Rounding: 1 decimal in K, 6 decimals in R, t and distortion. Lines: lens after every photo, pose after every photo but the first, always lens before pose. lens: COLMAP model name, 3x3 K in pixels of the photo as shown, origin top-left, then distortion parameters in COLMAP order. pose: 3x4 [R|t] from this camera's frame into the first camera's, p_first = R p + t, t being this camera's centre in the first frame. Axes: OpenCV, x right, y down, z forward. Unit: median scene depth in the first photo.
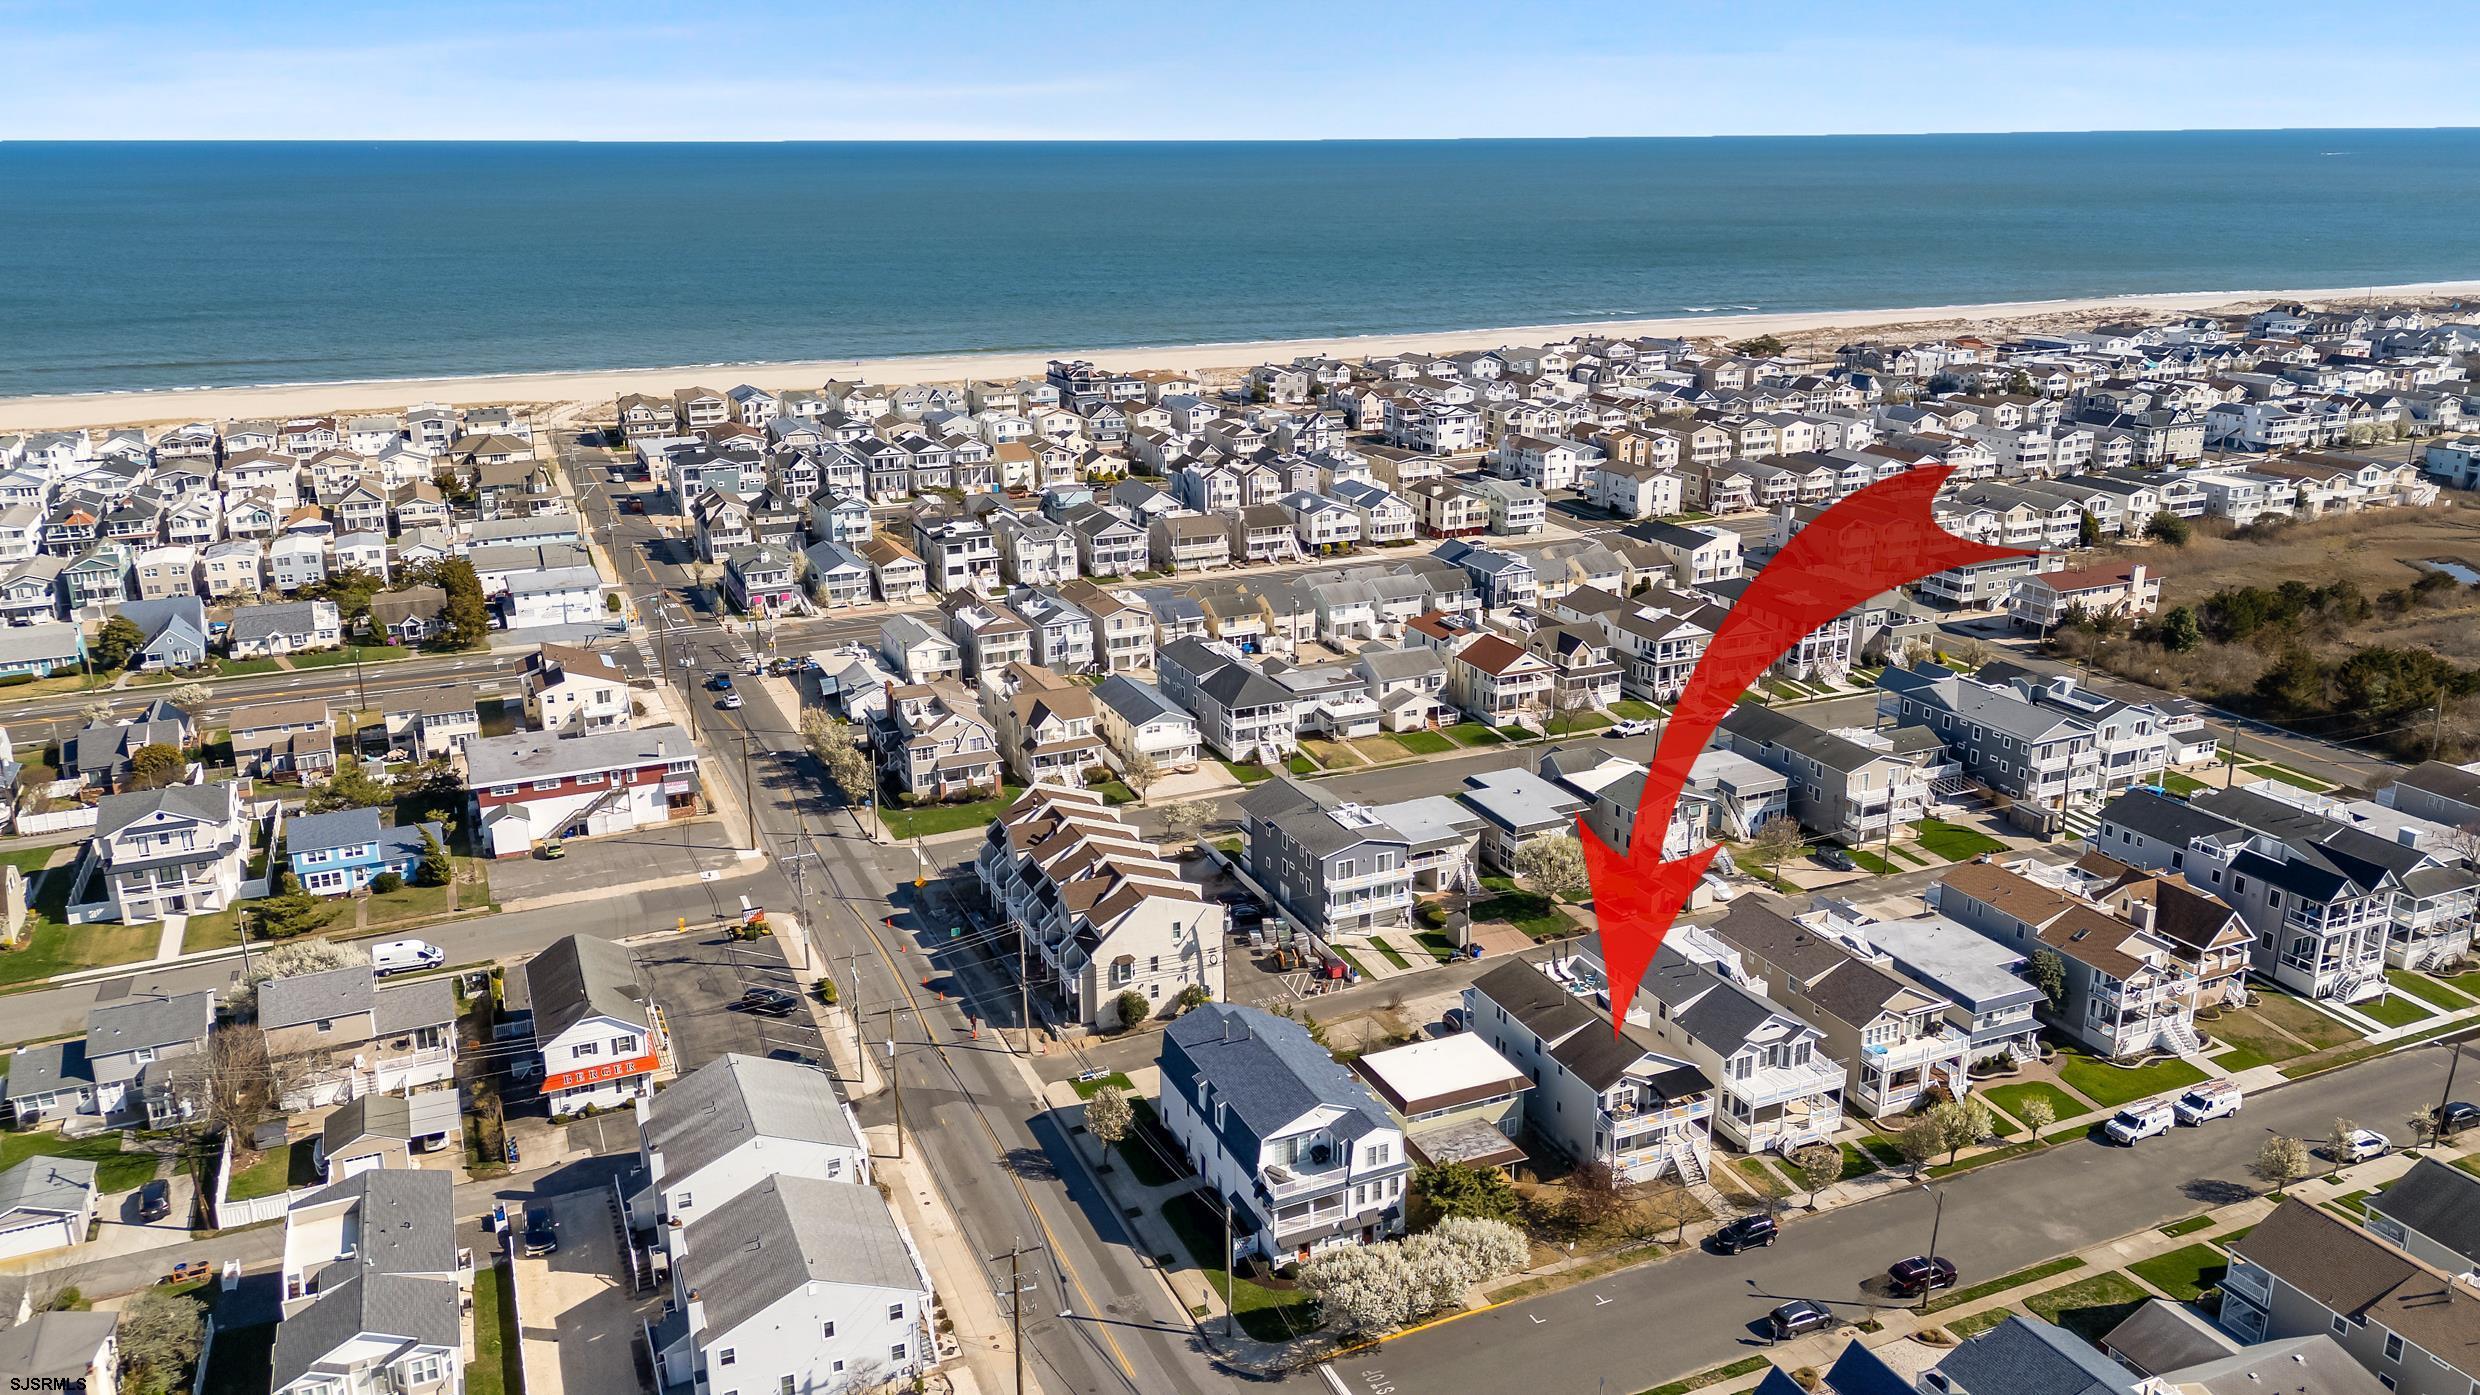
lens RADIAL K [[1808.2, 0, 1247.3], [0, 1808.2, 702.9], [0, 0, 1]] dist [0.101697, -0.106857]
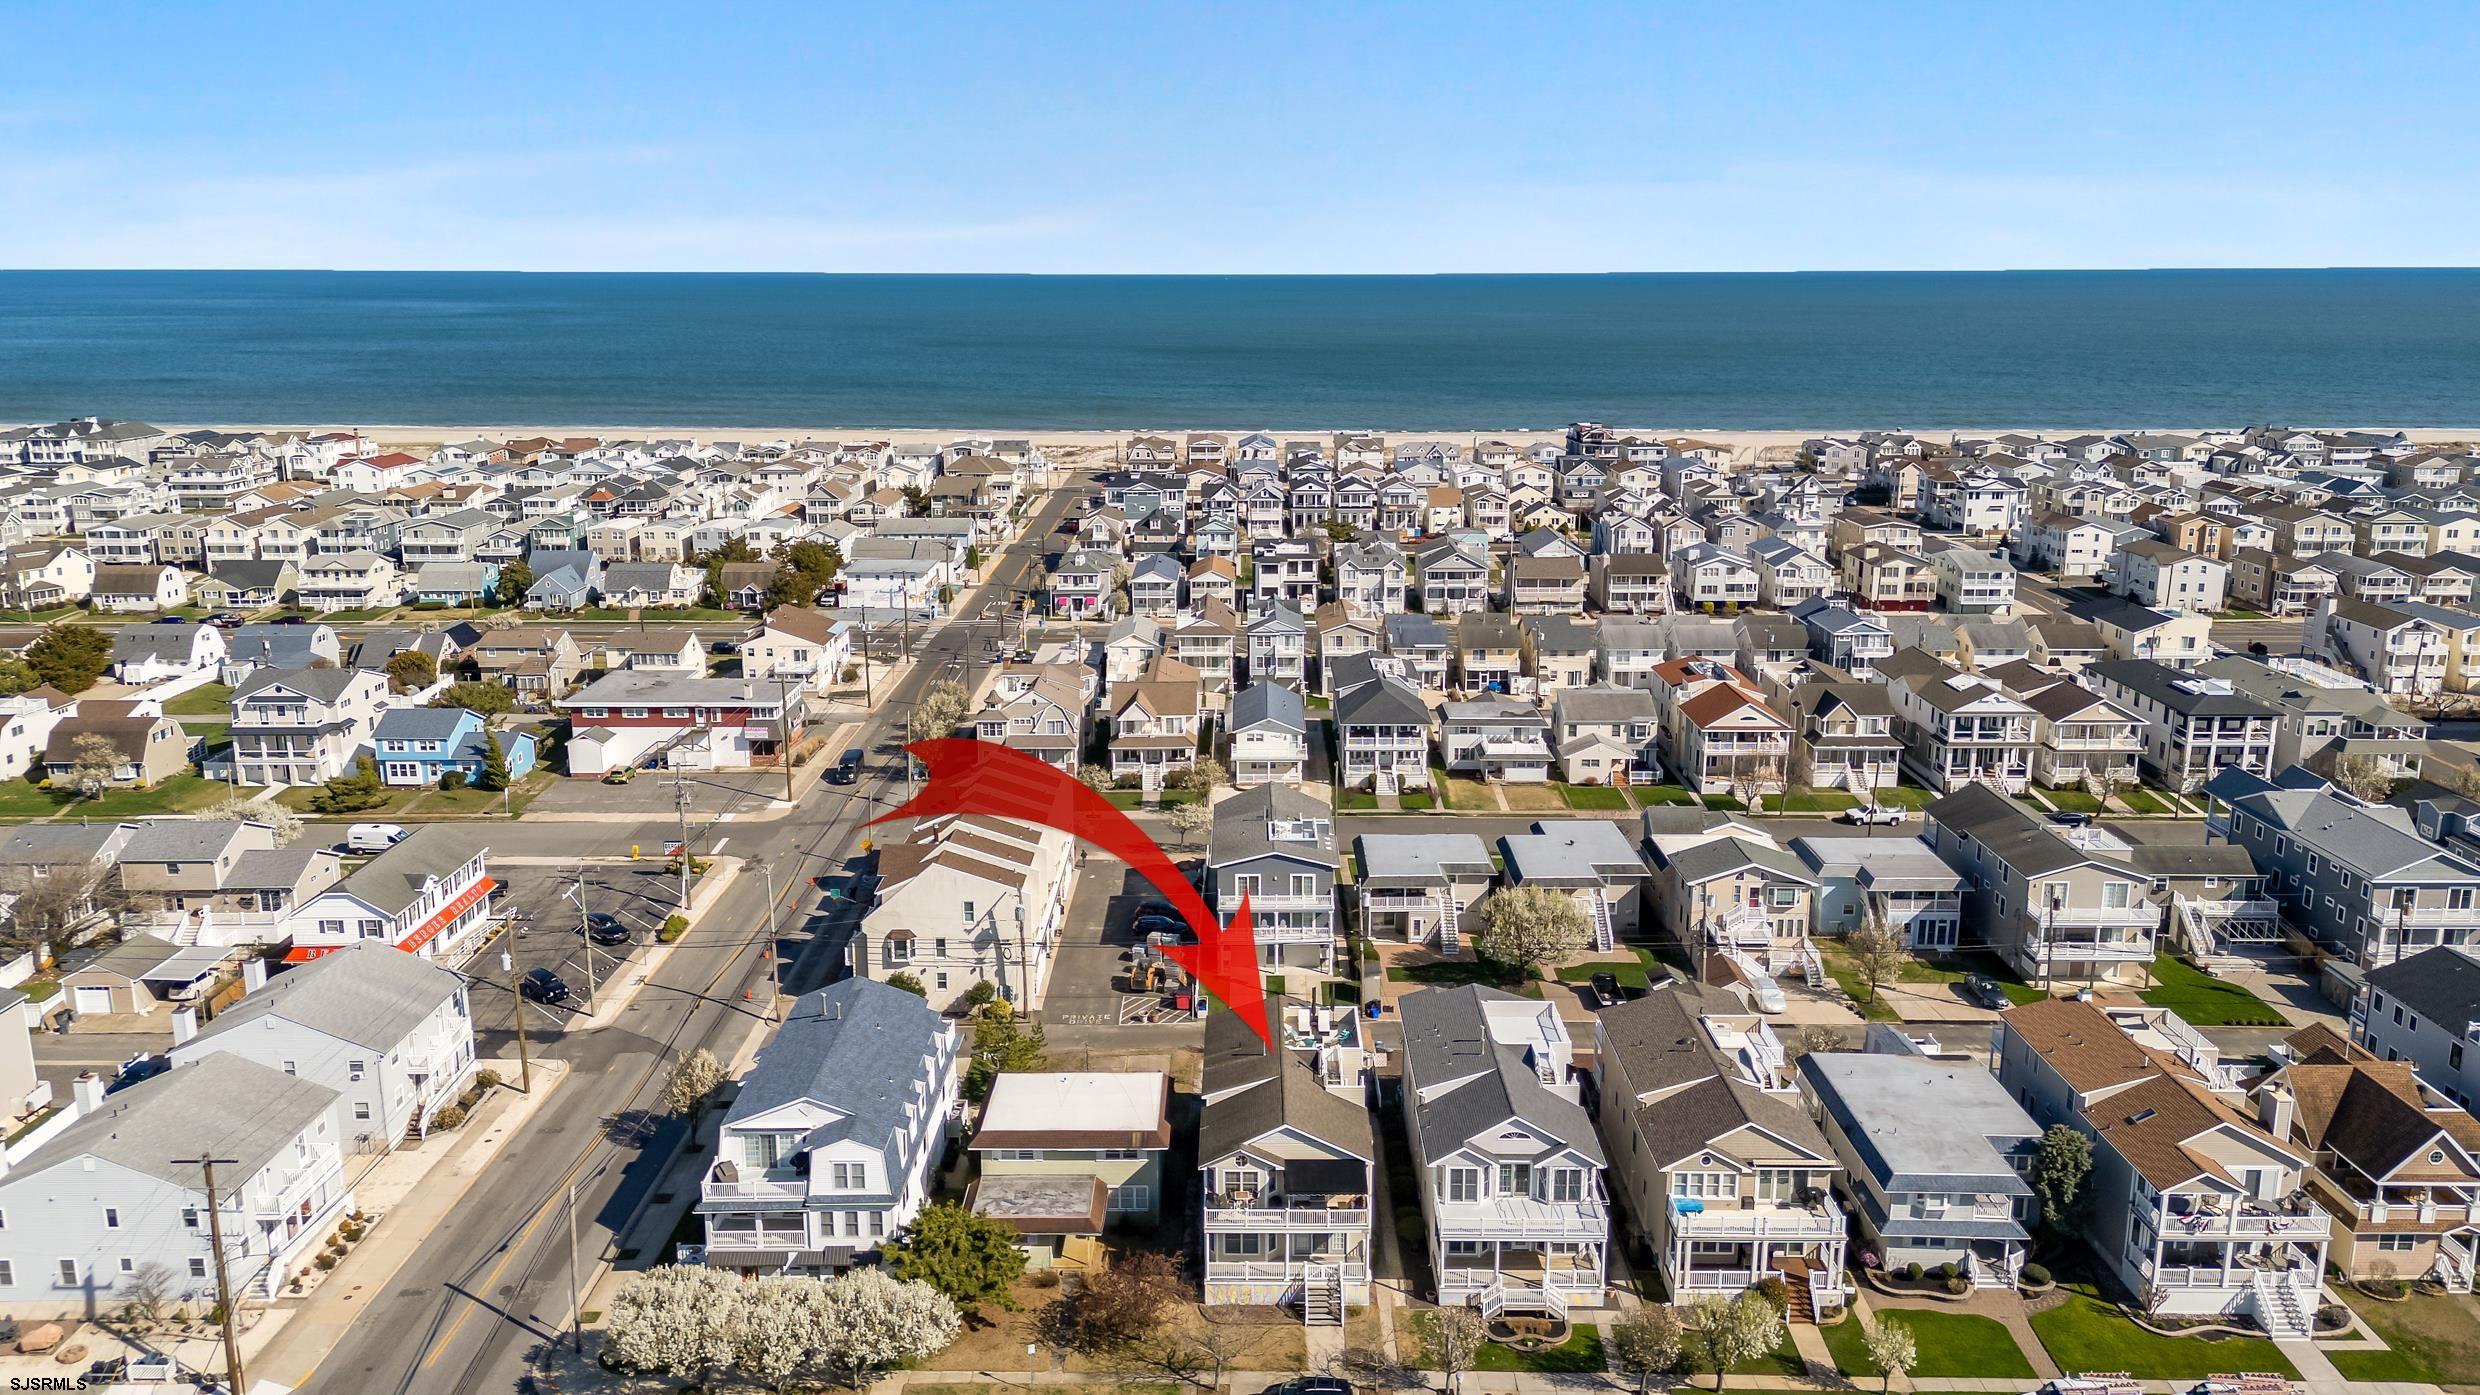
lens RADIAL K [[1808.2, 0, 1247.3], [0, 1808.2, 702.9], [0, 0, 1]] dist [0.101697, -0.106857]
pose [[0.911977, 0.099870, -0.397898, 0.287516], [-0.126464, 0.991120, -0.041088, 0.034019], [0.390261, 0.087792, 0.916509, 0.190639]]
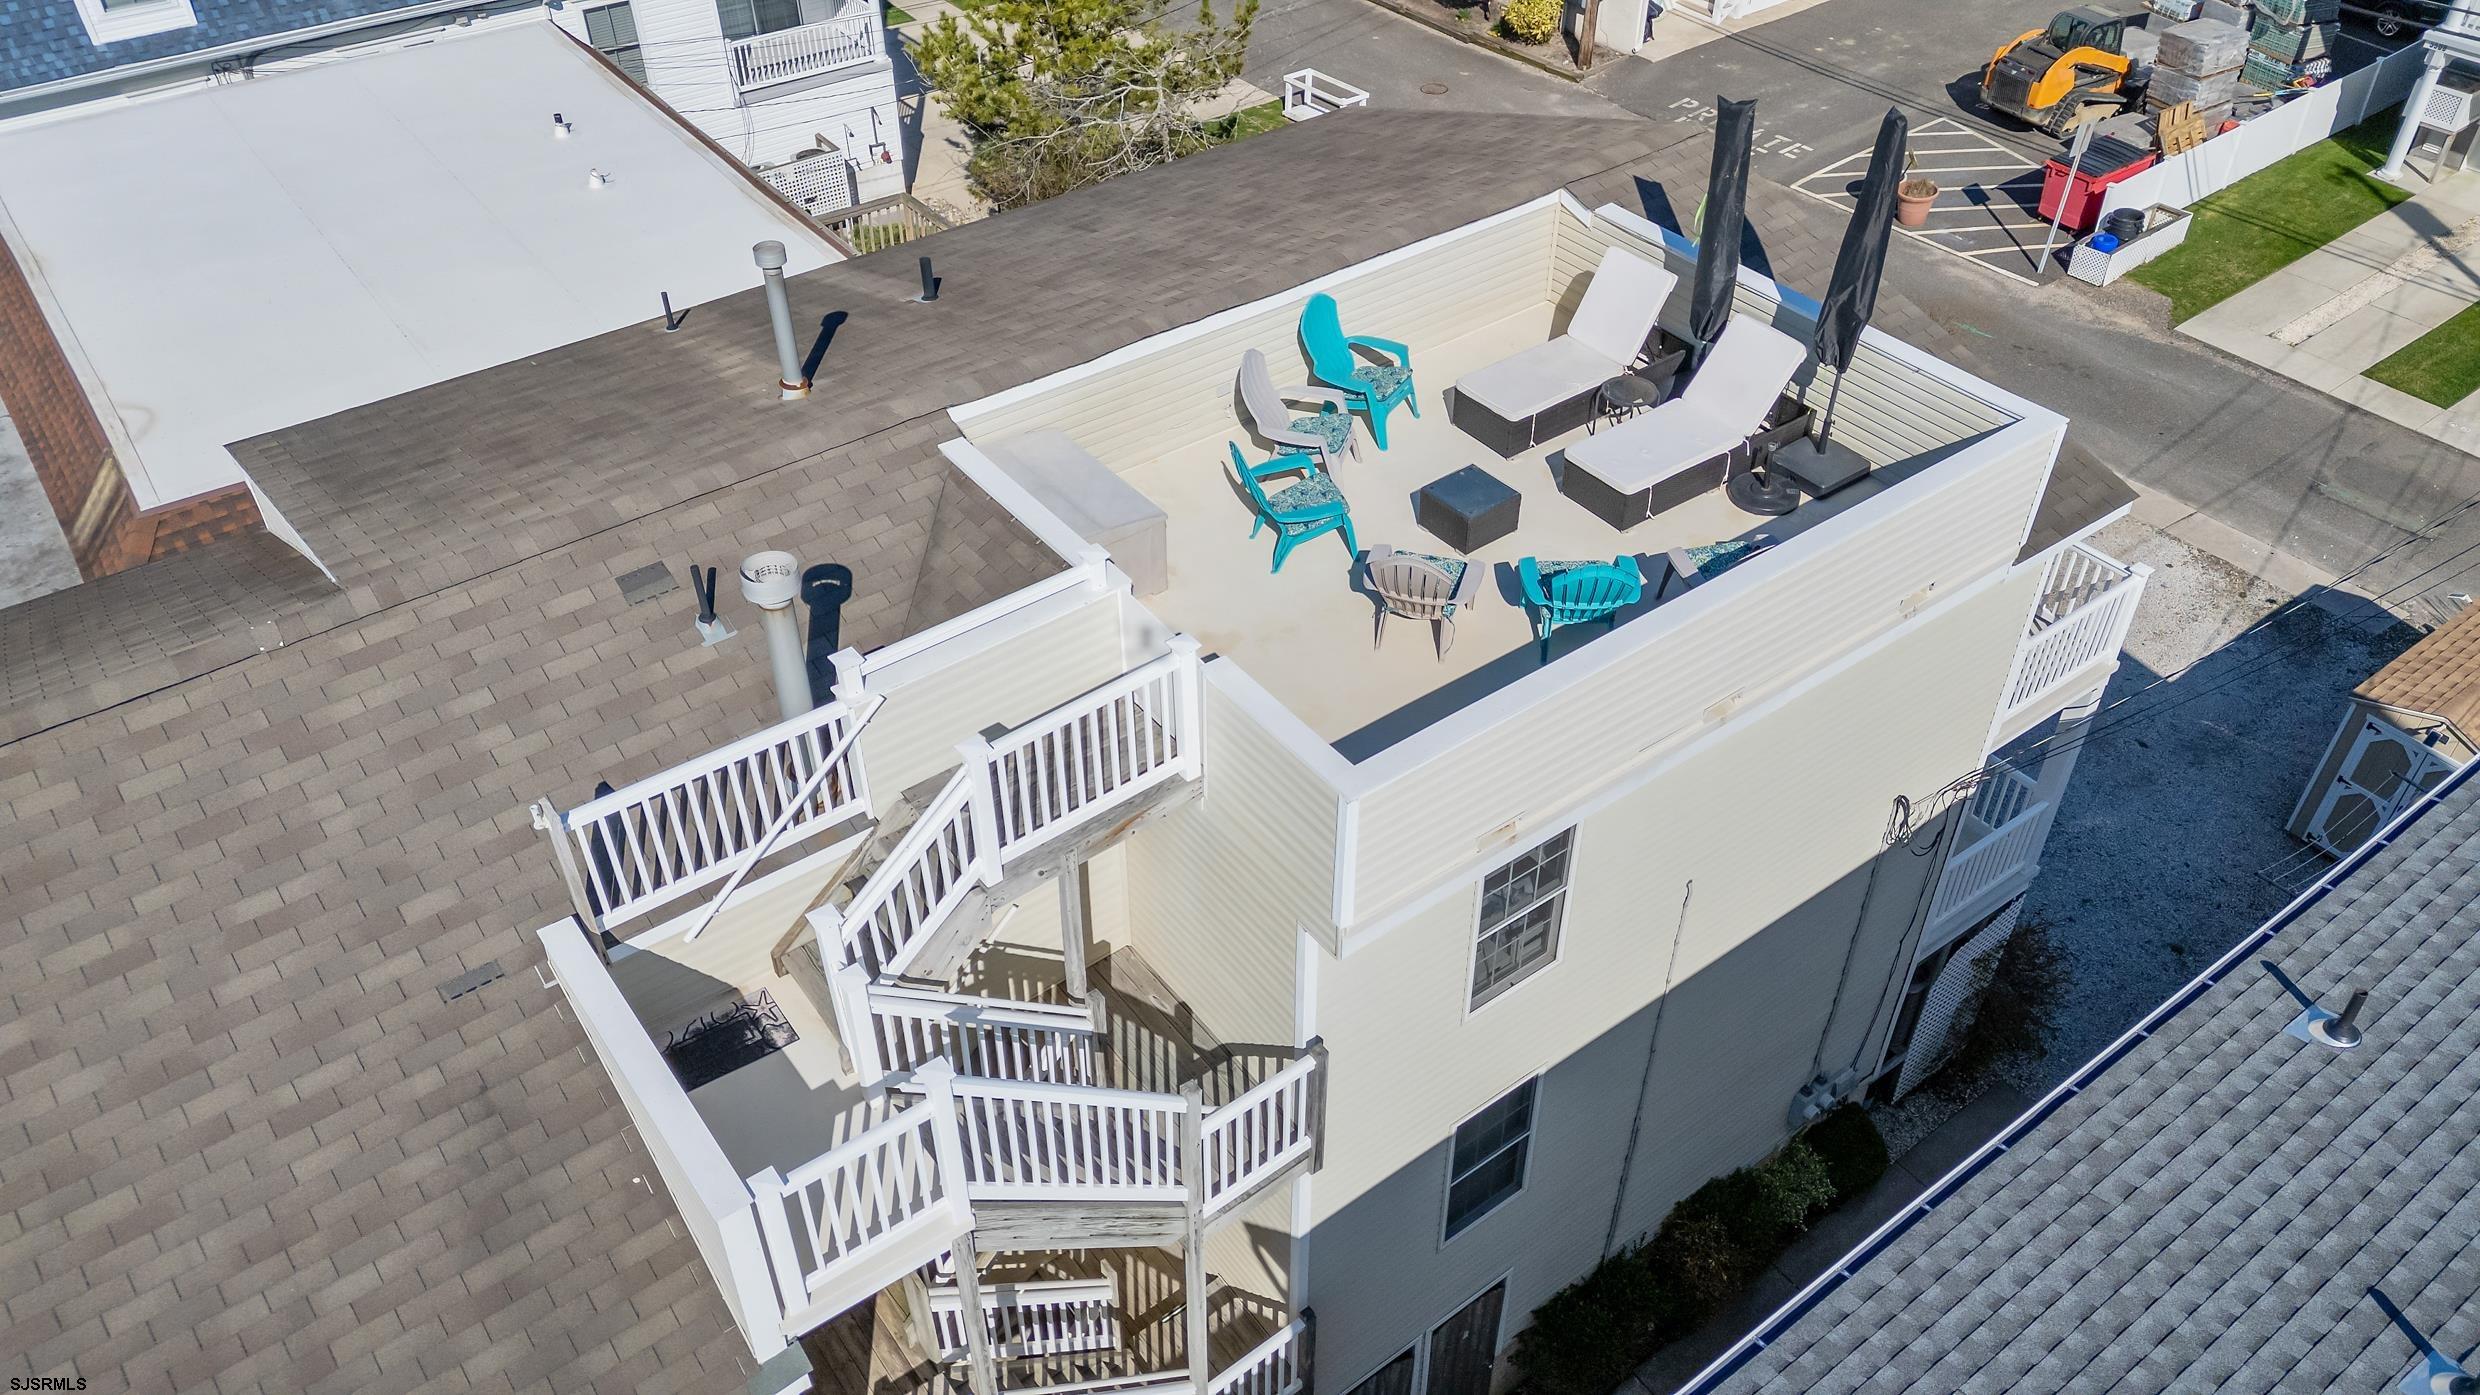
lens RADIAL K [[1821.2, 0, 1248.8], [0, 1821.2, 678.4], [0, 0, 1]] dist [0.074365, -0.061929]
pose [[0.217017, 0.623799, -0.750852, 0.164453], [-0.291362, 0.775514, 0.560076, 0.075079], [0.931671, 0.097224, 0.350051, 0.630720]]
